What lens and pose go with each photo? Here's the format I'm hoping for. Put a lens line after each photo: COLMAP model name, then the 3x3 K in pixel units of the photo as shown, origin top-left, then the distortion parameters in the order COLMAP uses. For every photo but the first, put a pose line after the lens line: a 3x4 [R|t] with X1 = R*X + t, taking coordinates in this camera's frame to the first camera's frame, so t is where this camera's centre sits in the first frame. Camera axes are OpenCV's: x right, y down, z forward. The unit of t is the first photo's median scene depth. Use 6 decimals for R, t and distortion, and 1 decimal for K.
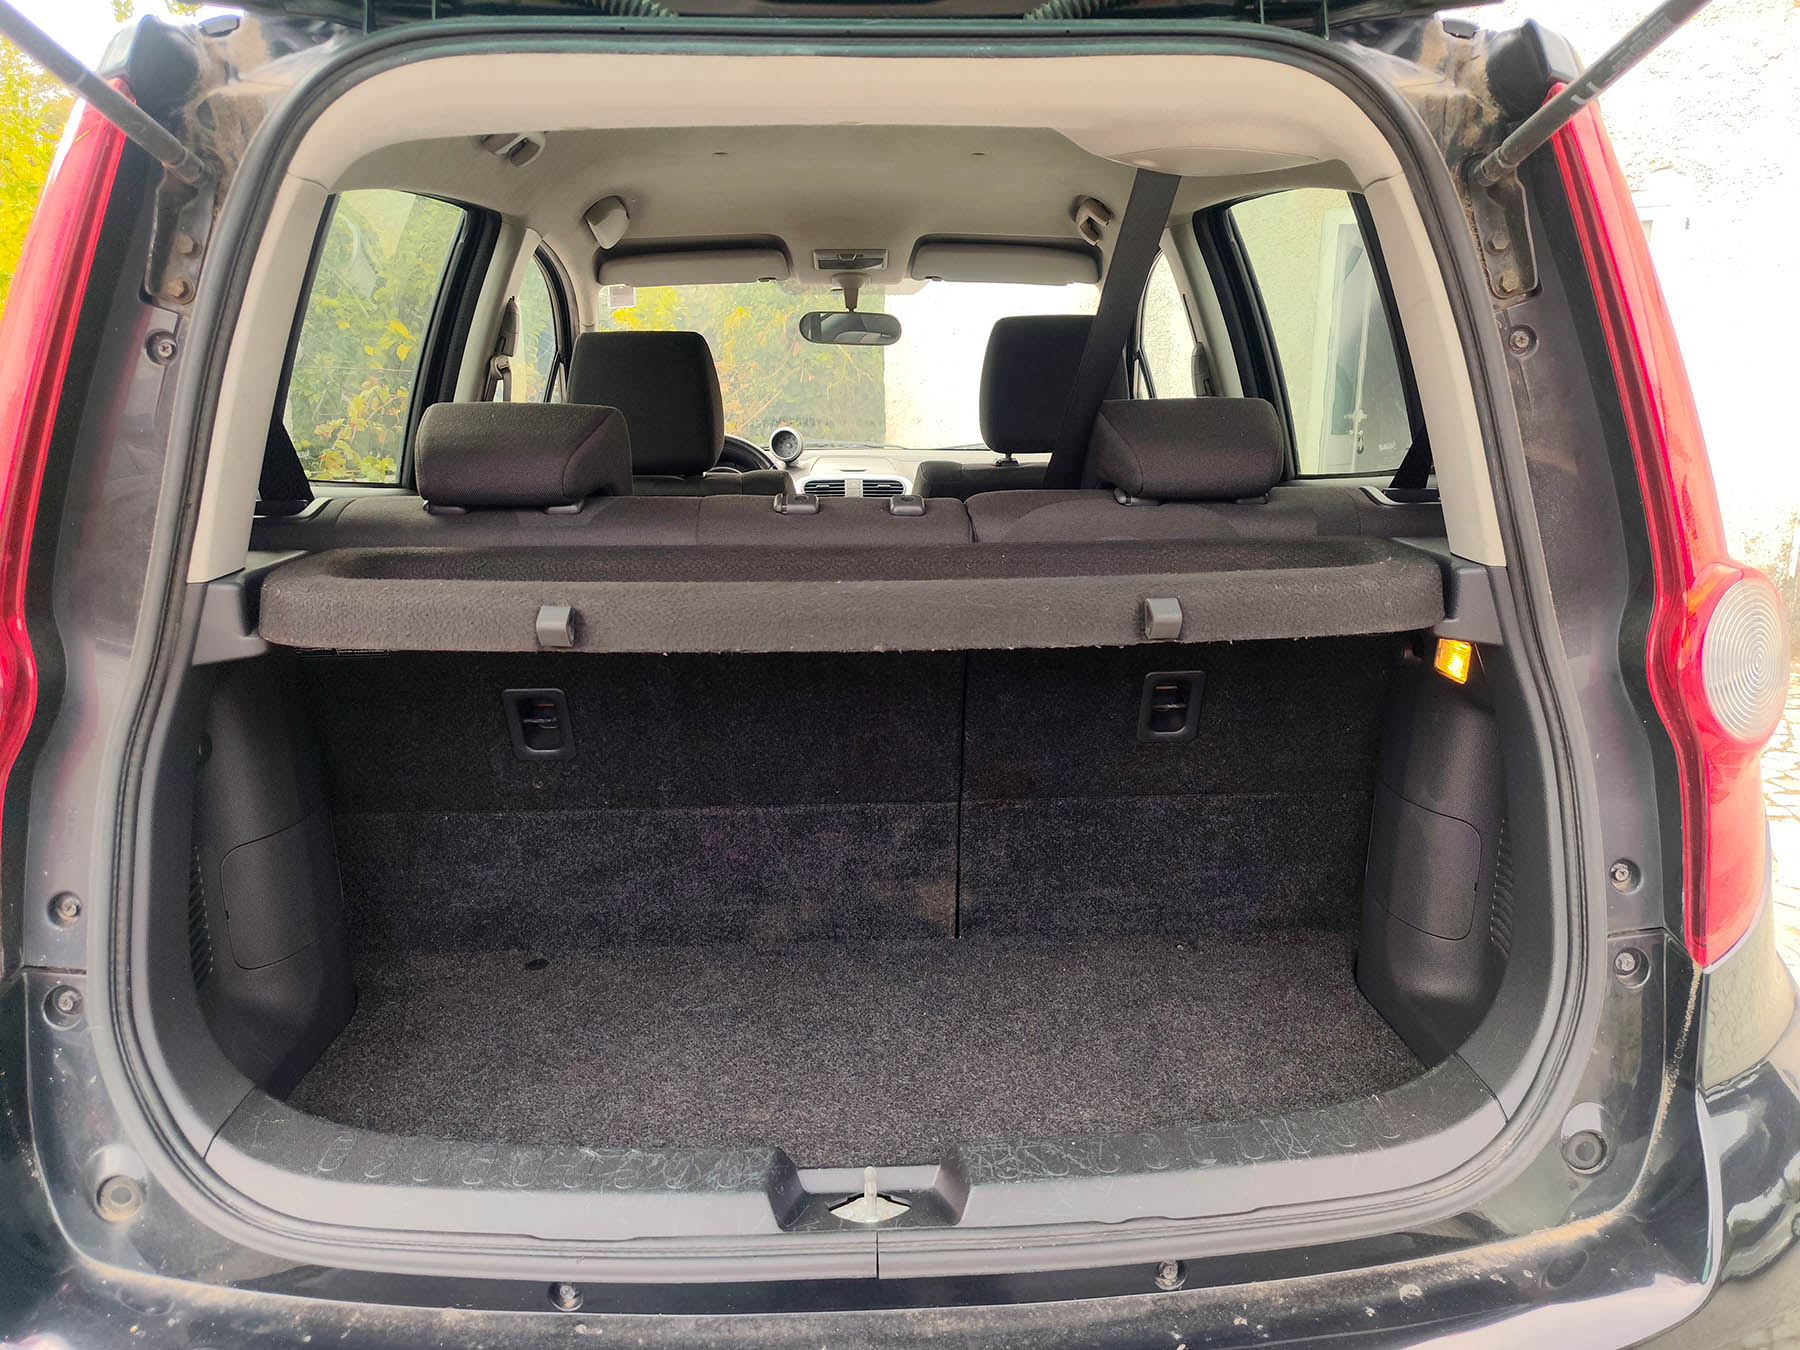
lens RADIAL K [[1266.7, 0, 898.0], [0, 1266.7, 667.4], [0, 0, 1]] dist [0.027591, -0.021473]
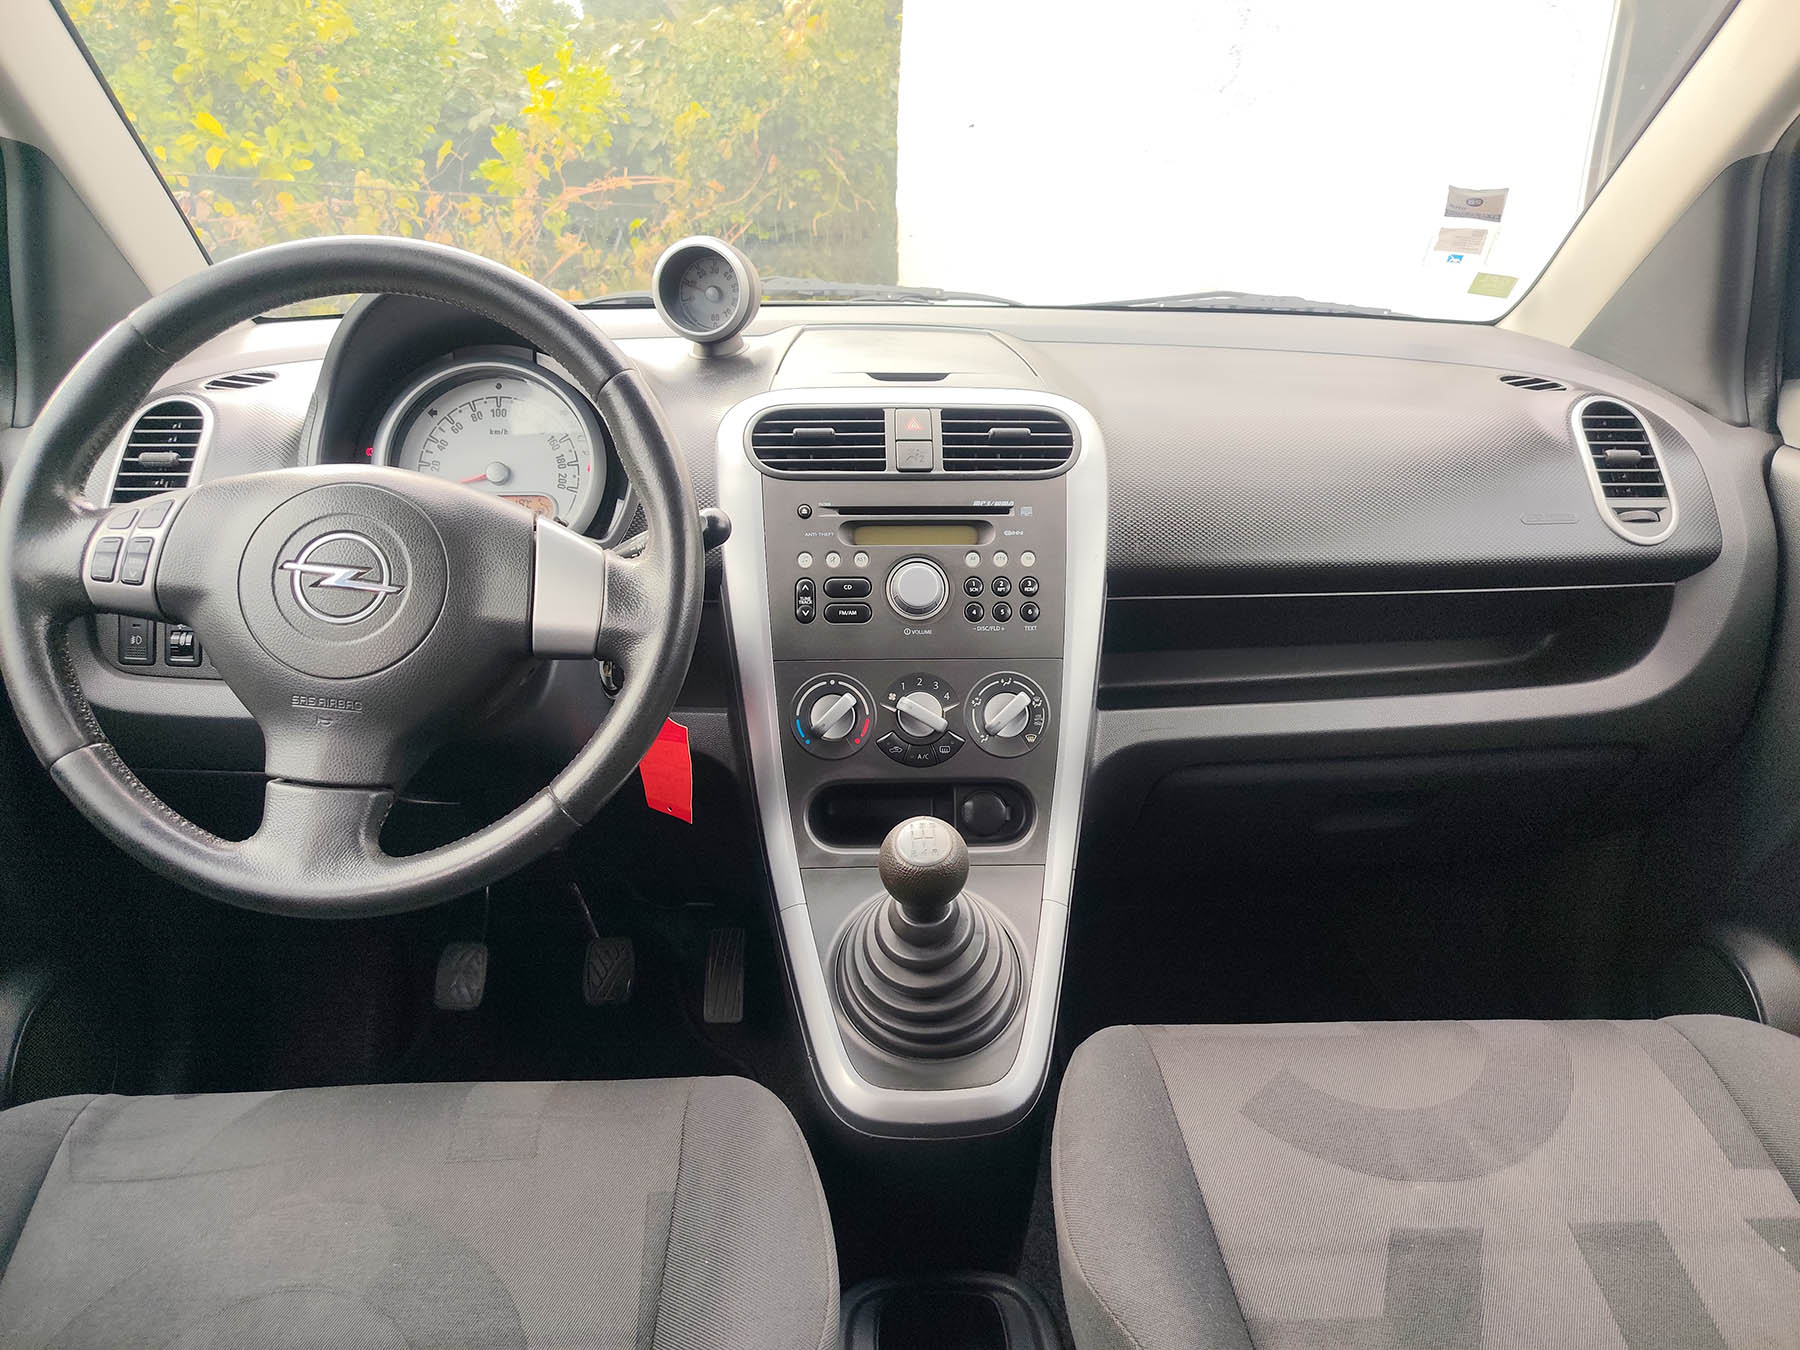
lens RADIAL K [[1238.0, 0, 925.6], [0, 1238.0, 682.4], [0, 0, 1]] dist [0.021224, -0.025341]
pose [[0.999444, 0.000395, 0.033349, -0.022590], [-0.004557, 0.992169, 0.124822, -0.064357], [-0.033039, -0.124904, 0.991619, 0.371169]]
